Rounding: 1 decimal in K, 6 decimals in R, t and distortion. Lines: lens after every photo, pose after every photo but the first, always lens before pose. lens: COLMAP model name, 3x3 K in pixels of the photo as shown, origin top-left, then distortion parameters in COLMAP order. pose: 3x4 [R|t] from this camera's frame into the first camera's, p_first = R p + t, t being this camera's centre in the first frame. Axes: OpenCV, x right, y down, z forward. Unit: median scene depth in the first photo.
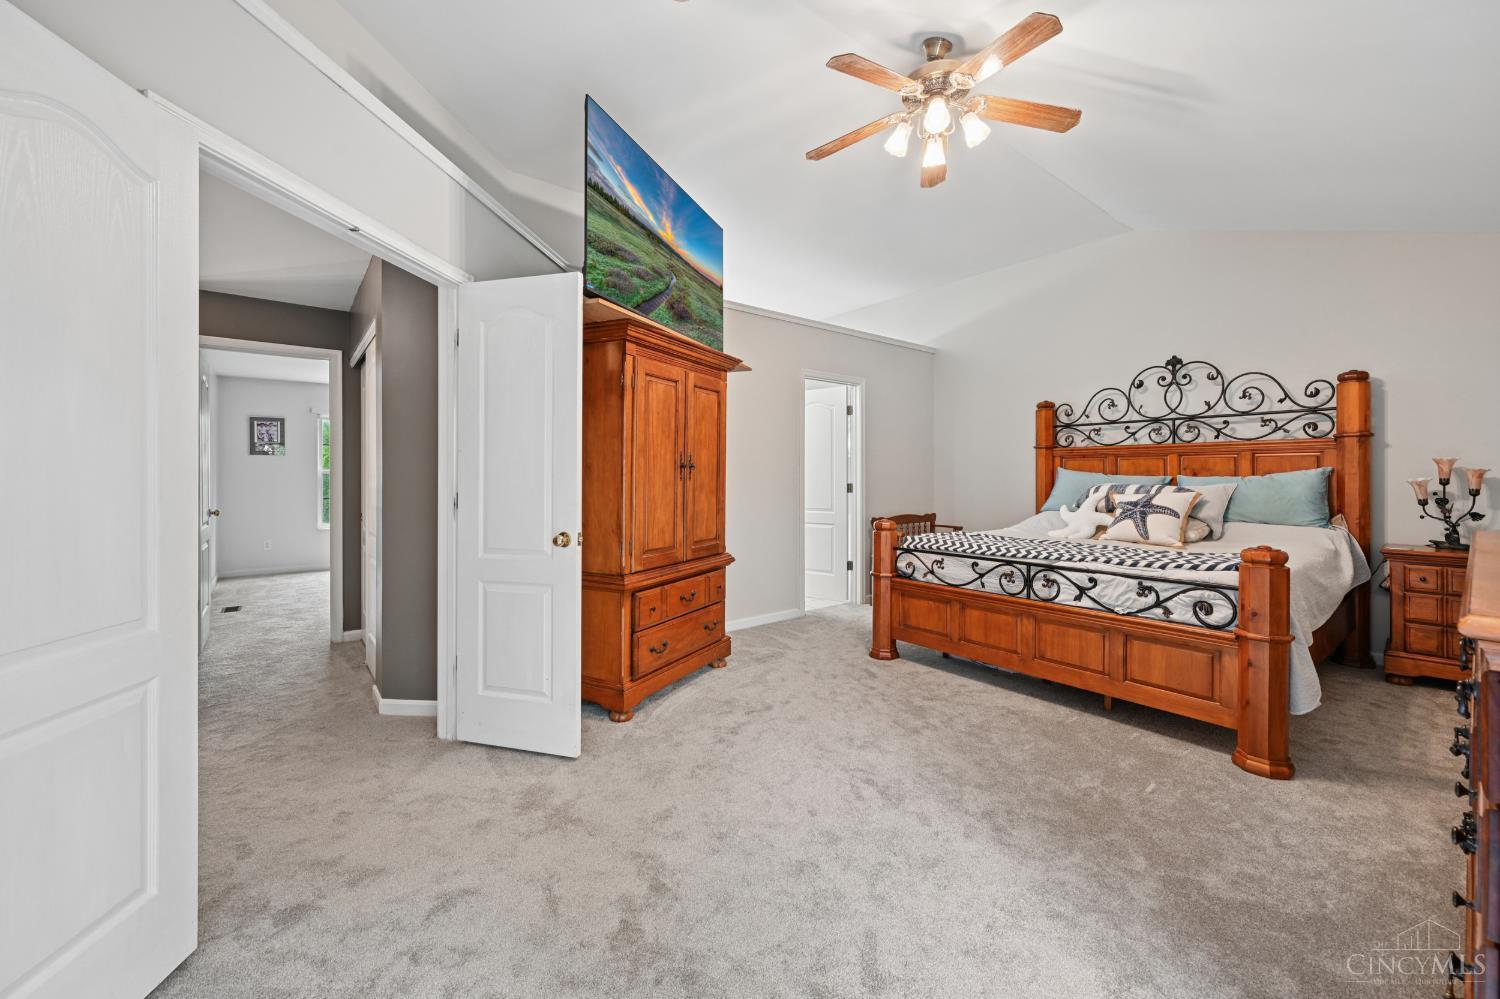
lens RADIAL K [[597.5, 0, 750.1], [0, 597.5, 474.9], [0, 0, 1]] dist [-0.000383, -0.000050]
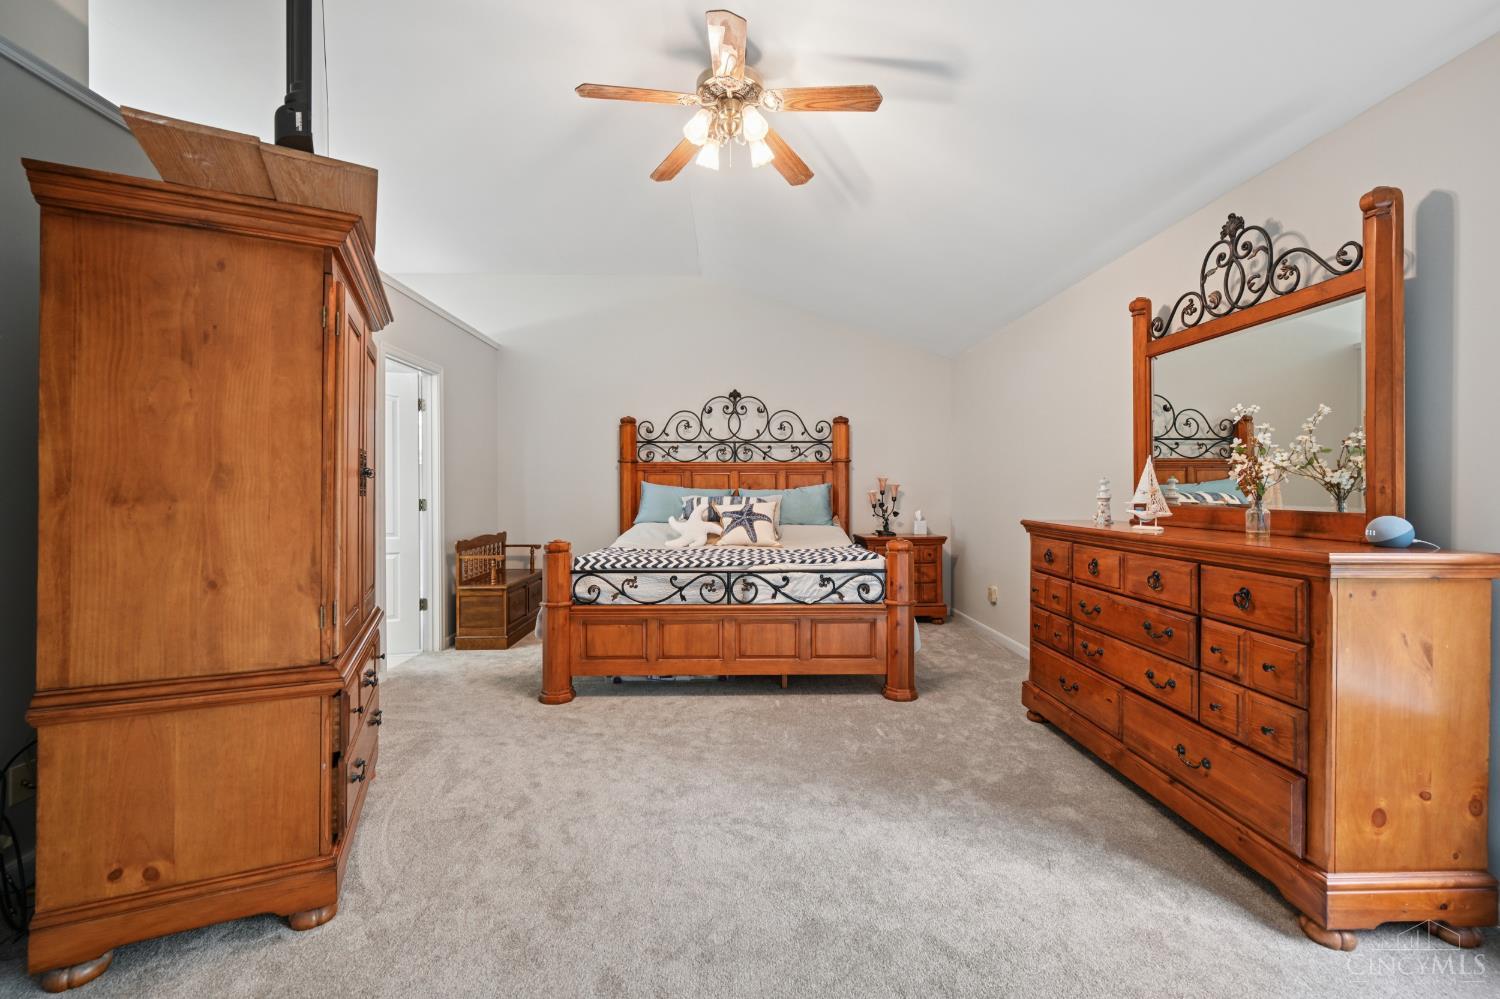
lens RADIAL K [[631.0, 0, 748.1], [0, 631.0, 491.0], [0, 0, 1]] dist [0.000534, 0.000118]
pose [[0.606708, -0.002511, 0.794921, -0.366840], [-0.000014, 0.999995, 0.003170, 0.001750], [-0.794925, -0.001934, 0.606704, 0.260737]]
